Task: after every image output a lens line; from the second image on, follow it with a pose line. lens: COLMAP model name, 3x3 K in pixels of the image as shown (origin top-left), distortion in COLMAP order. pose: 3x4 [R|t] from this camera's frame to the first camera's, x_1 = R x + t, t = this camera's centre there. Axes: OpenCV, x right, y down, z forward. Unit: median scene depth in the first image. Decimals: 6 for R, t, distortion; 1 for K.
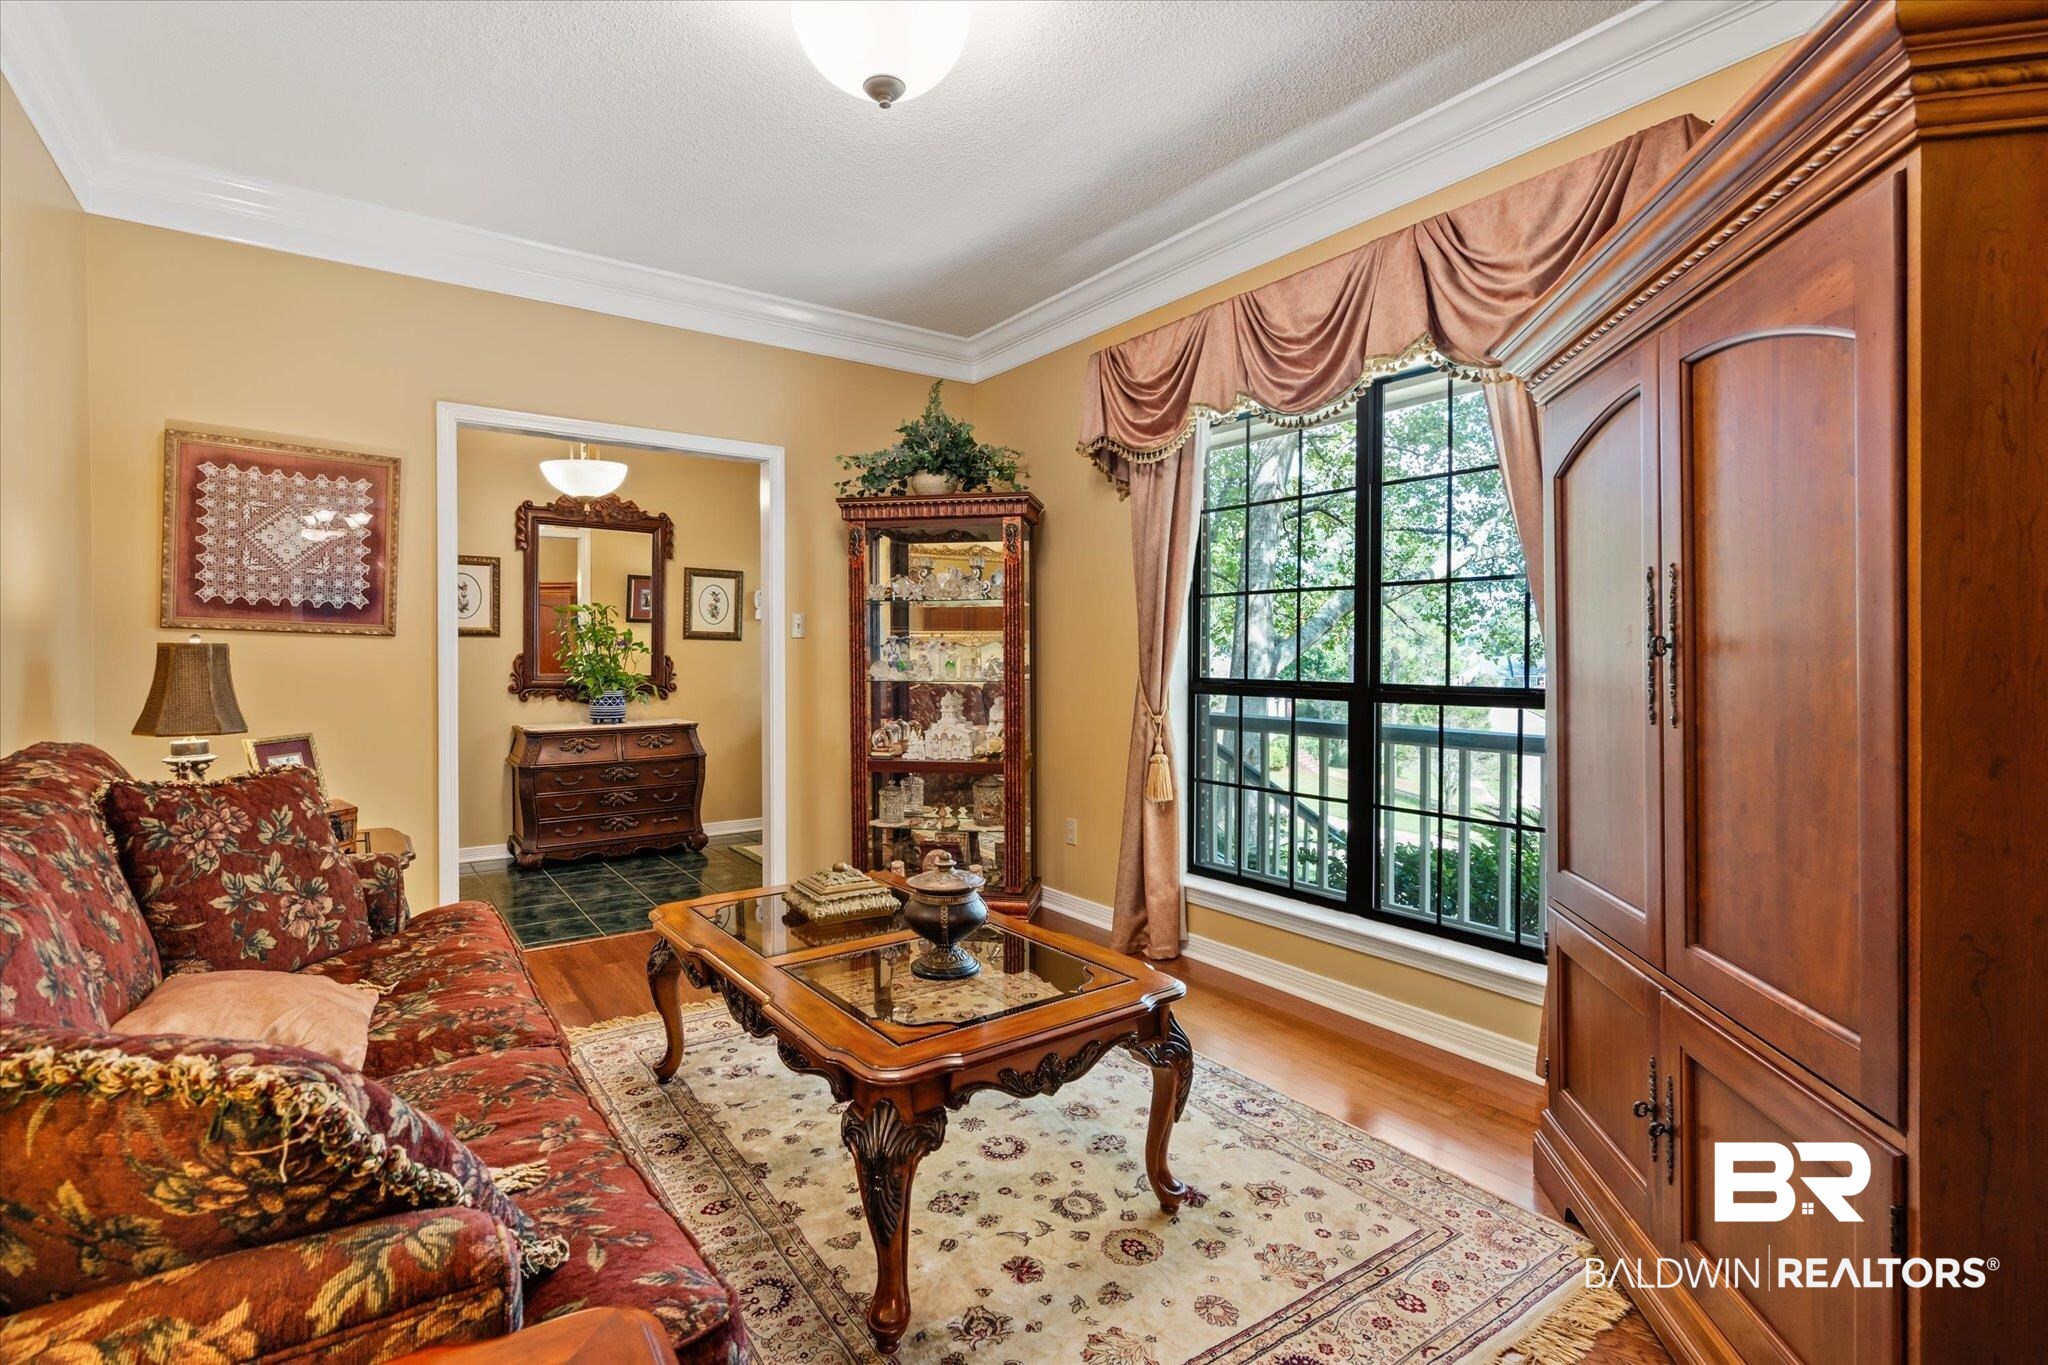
lens RADIAL K [[956.7, 0, 1026.2], [0, 956.7, 654.0], [0, 0, 1]] dist [-0.004647, 0.000001]
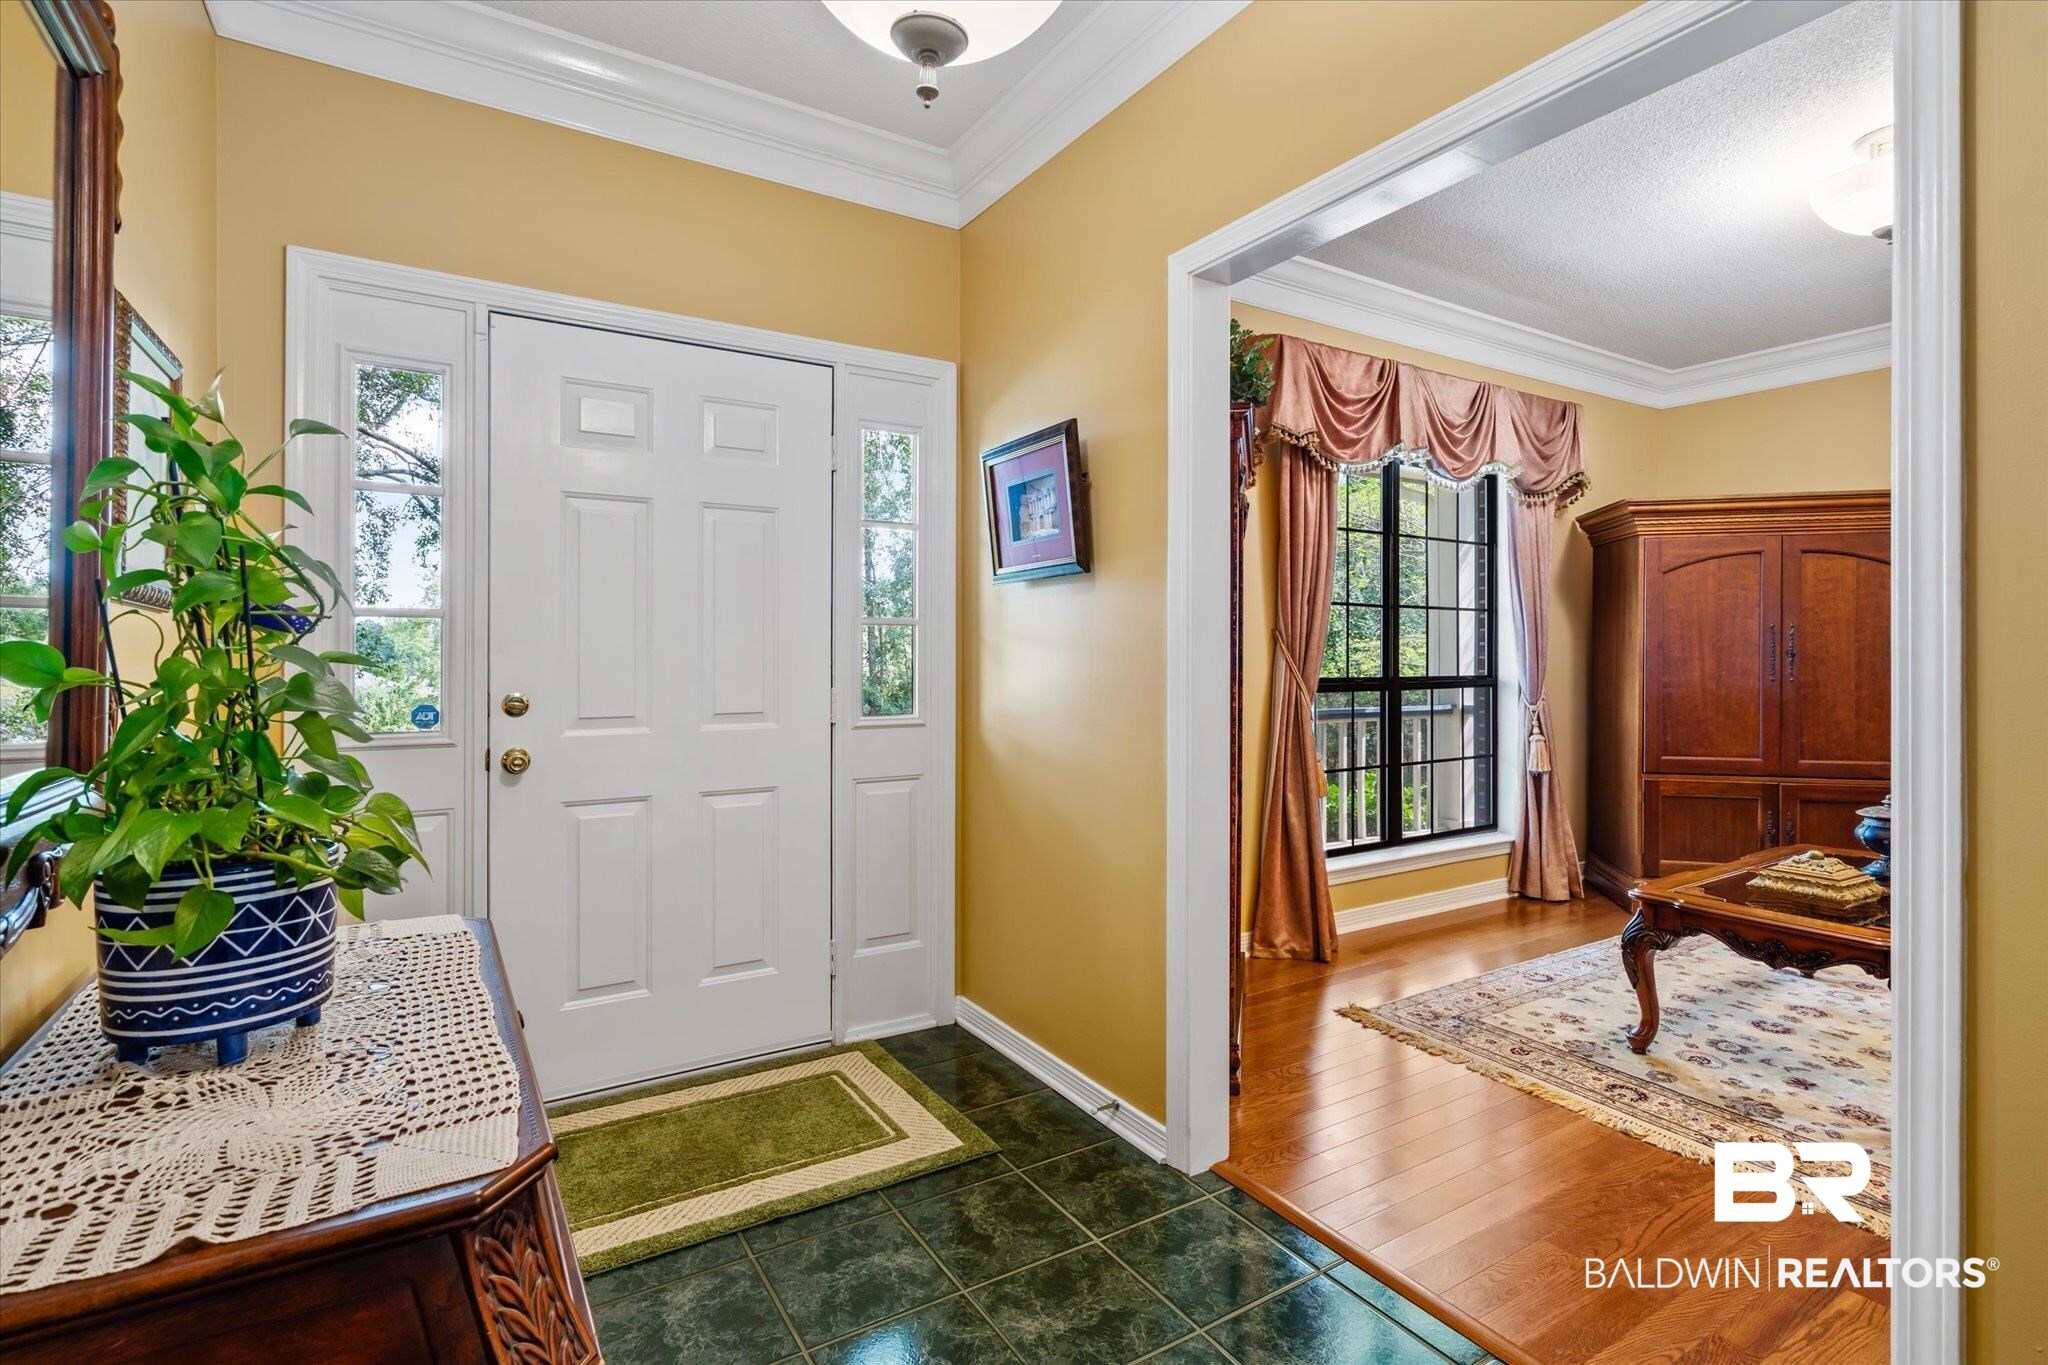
lens RADIAL K [[966.7, 0, 1026.9], [0, 966.7, 665.2], [0, 0, 1]] dist [0.001708, 0.000889]
pose [[0.048933, -0.006886, 0.998778, -1.051932], [-0.000382, 0.999976, 0.006913, 0.003152], [-0.998802, -0.000719, 0.048929, 1.447253]]
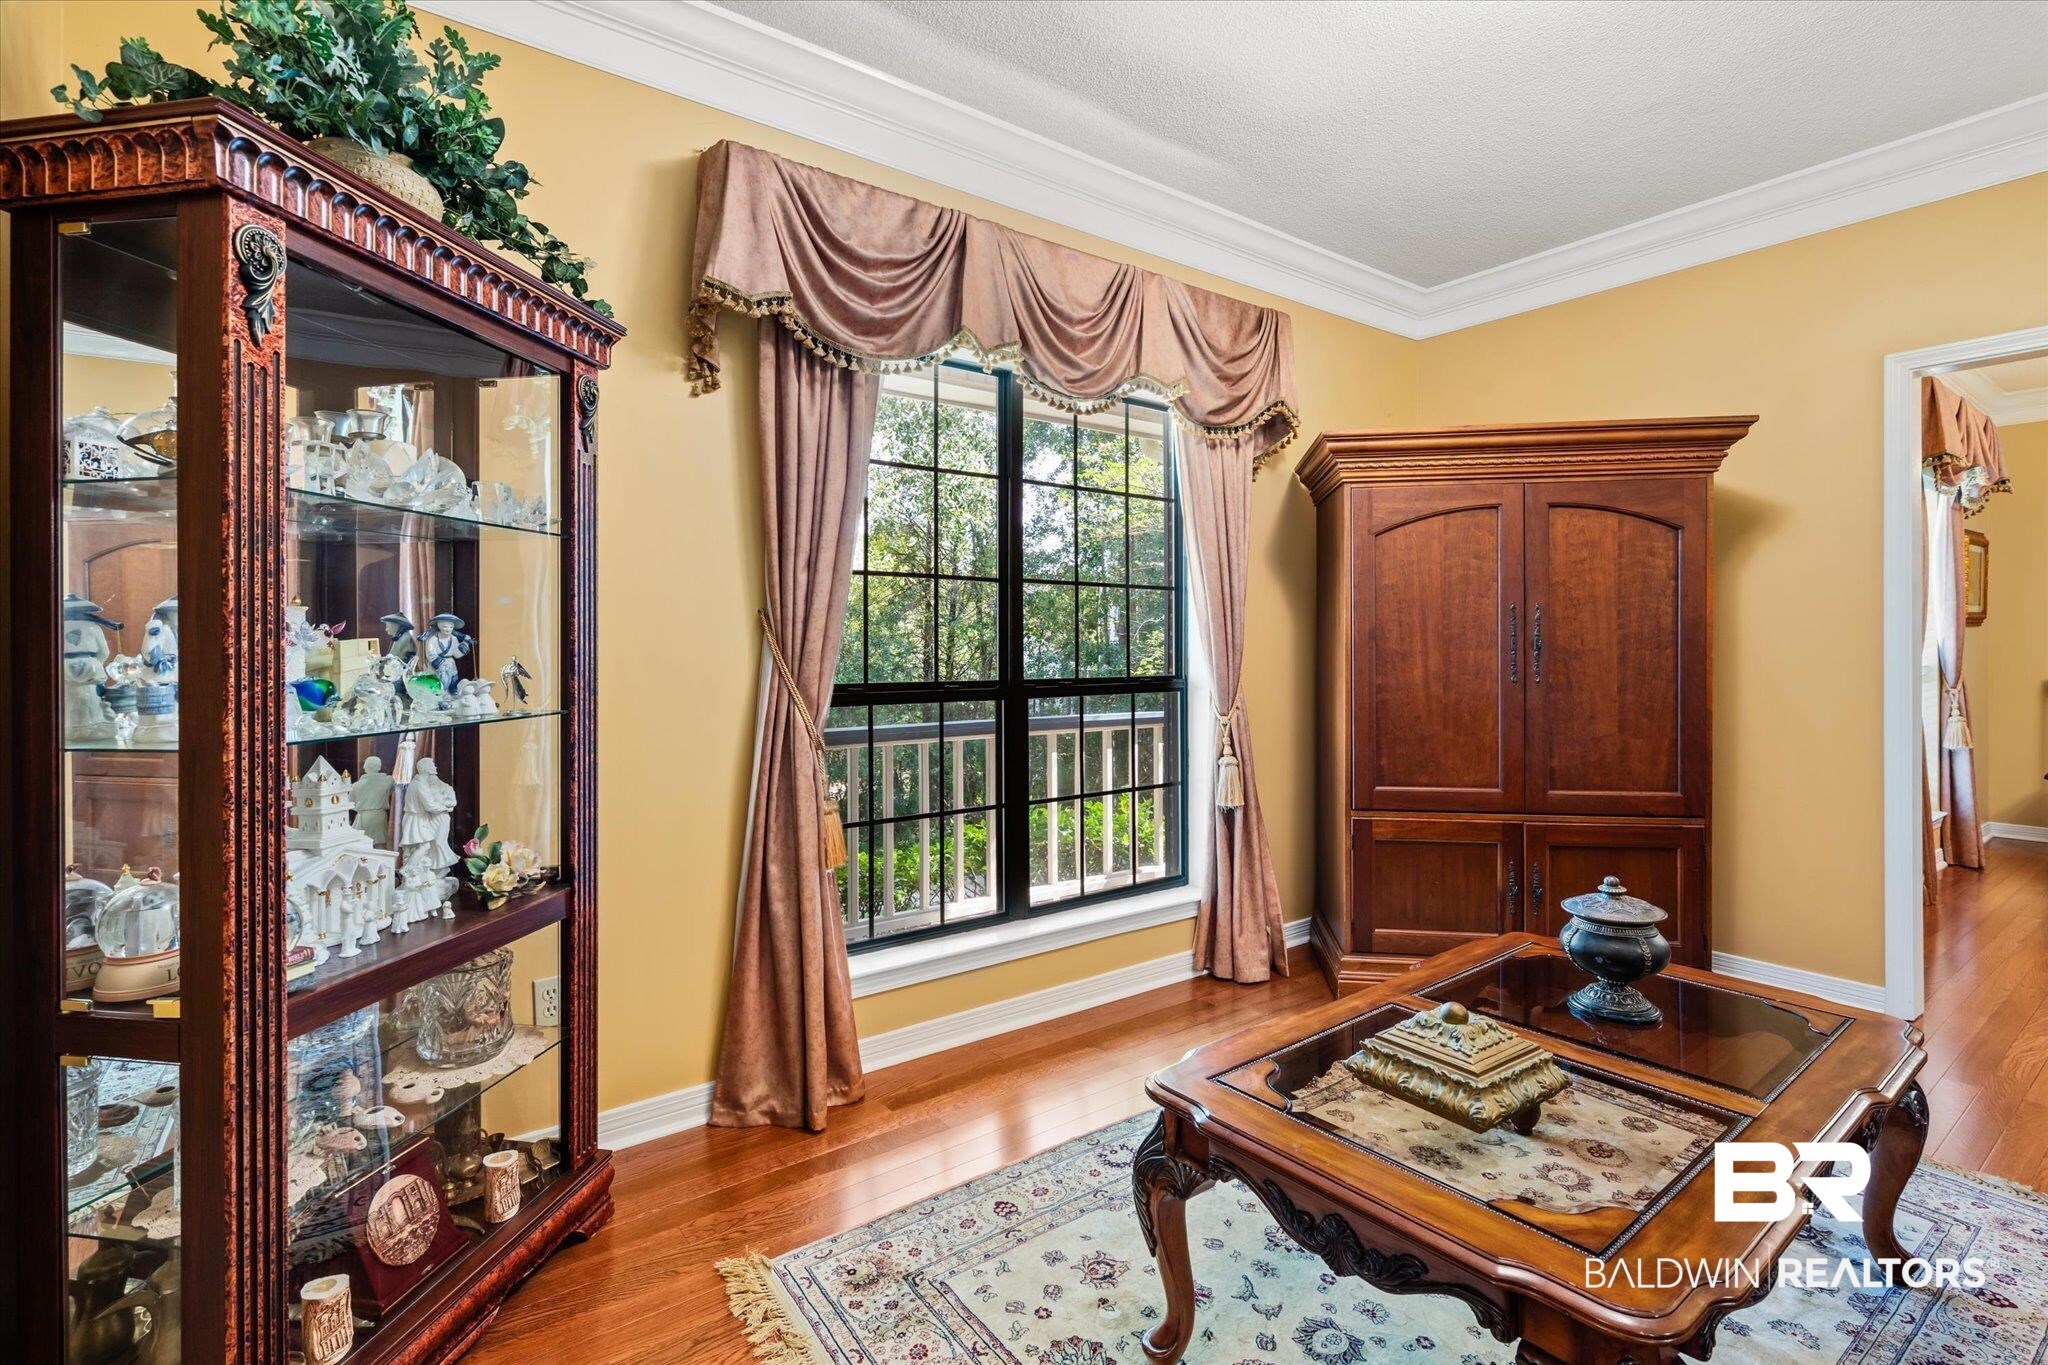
lens RADIAL K [[956.7, 0, 1026.2], [0, 956.7, 654.0], [0, 0, 1]] dist [-0.004647, 0.000001]
pose [[-0.034405, -0.000726, 0.999408, -0.620656], [0.003926, 0.999992, 0.000861, 0.002305], [-0.999400, 0.003953, -0.034401, 1.016971]]
